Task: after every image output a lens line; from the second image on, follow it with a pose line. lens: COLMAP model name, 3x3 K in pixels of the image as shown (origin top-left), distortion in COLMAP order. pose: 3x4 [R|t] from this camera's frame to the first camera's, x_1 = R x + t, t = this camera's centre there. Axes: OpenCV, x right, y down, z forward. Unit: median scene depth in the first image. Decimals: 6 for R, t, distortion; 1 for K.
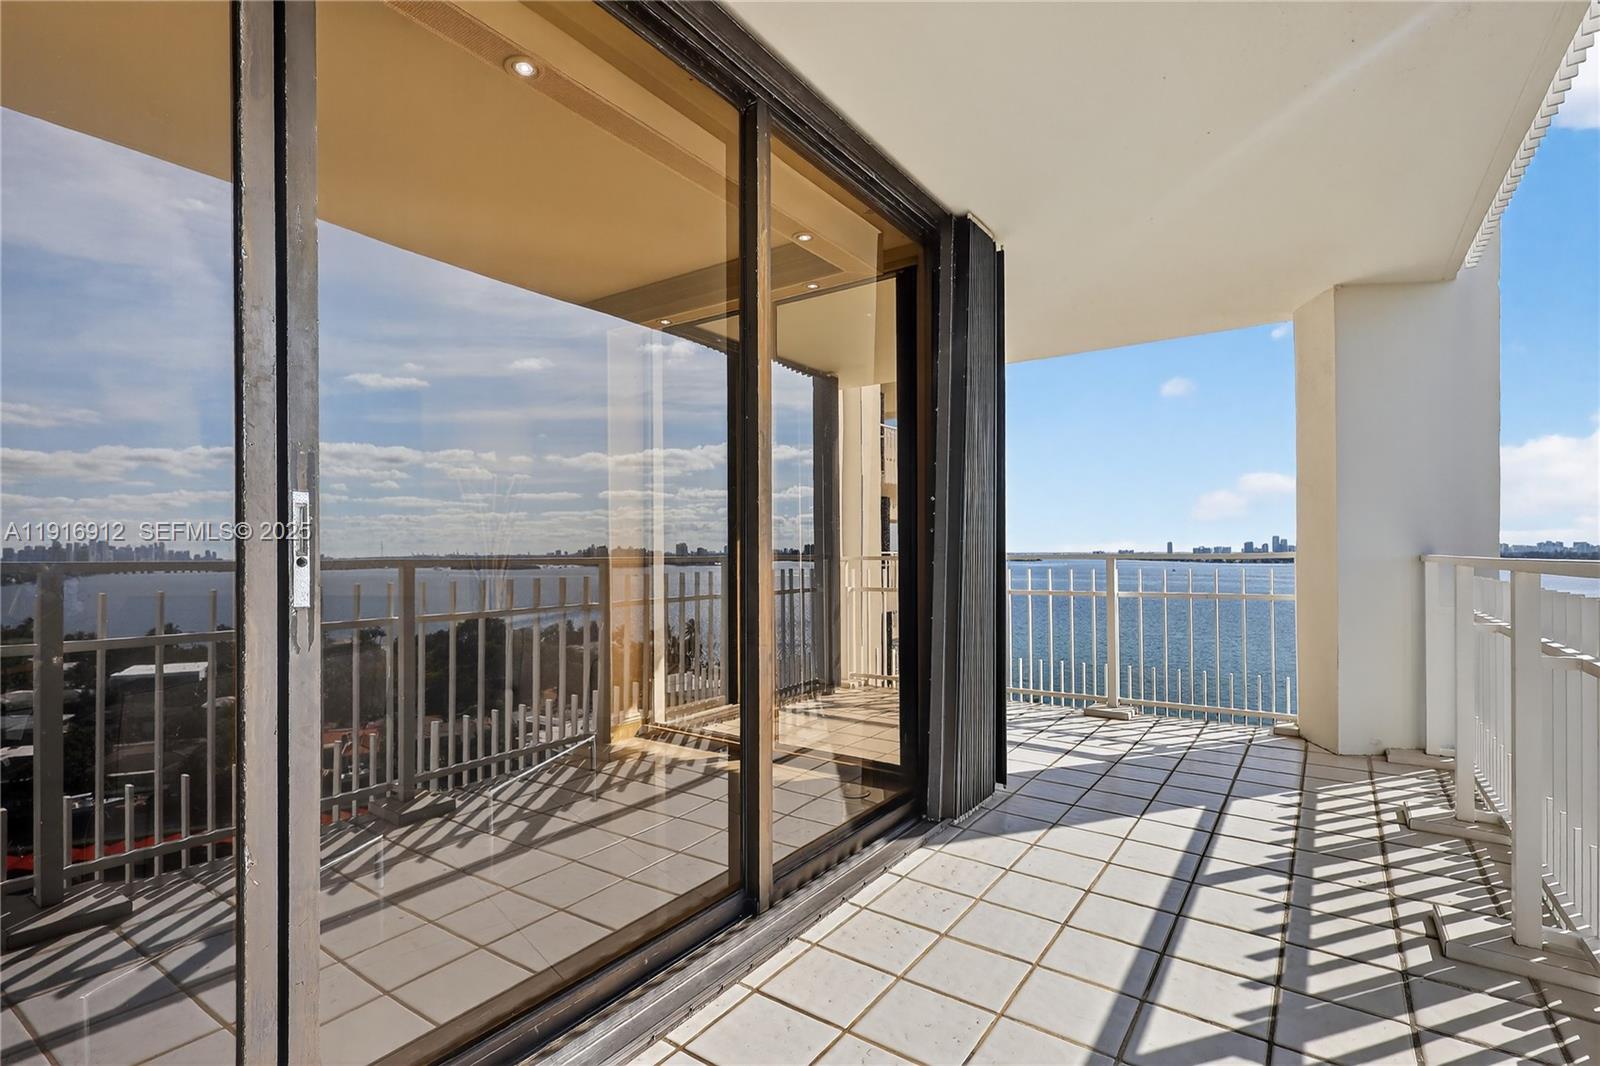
lens RADIAL K [[747.6, 0, 800.0], [0, 747.6, 542.5], [0, 0, 1]] dist [0.002283, 0.000266]
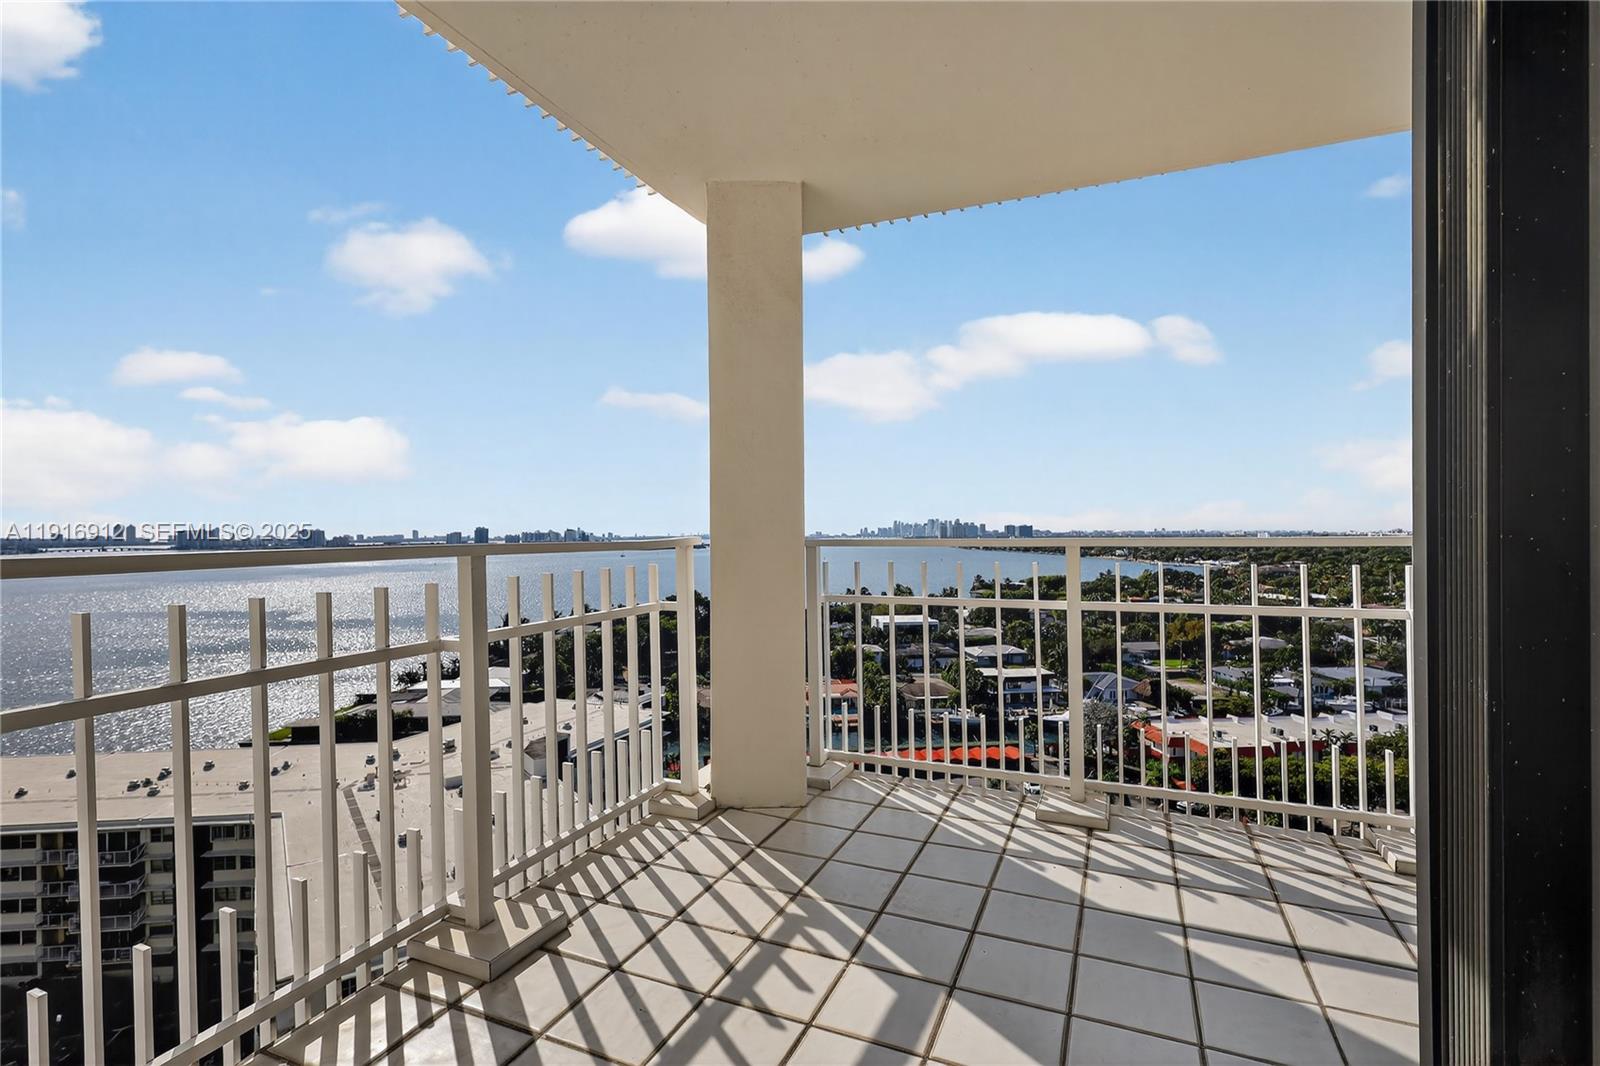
lens RADIAL K [[747.6, 0, 793.9], [0, 747.6, 536.5], [0, 0, 1]] dist [0.002283, 0.000266]
pose [[-0.194840, -0.005918, 0.980817, -0.023968], [-0.001500, 0.999982, 0.005736, 0.008774], [-0.980834, -0.000353, -0.194845, 1.457347]]
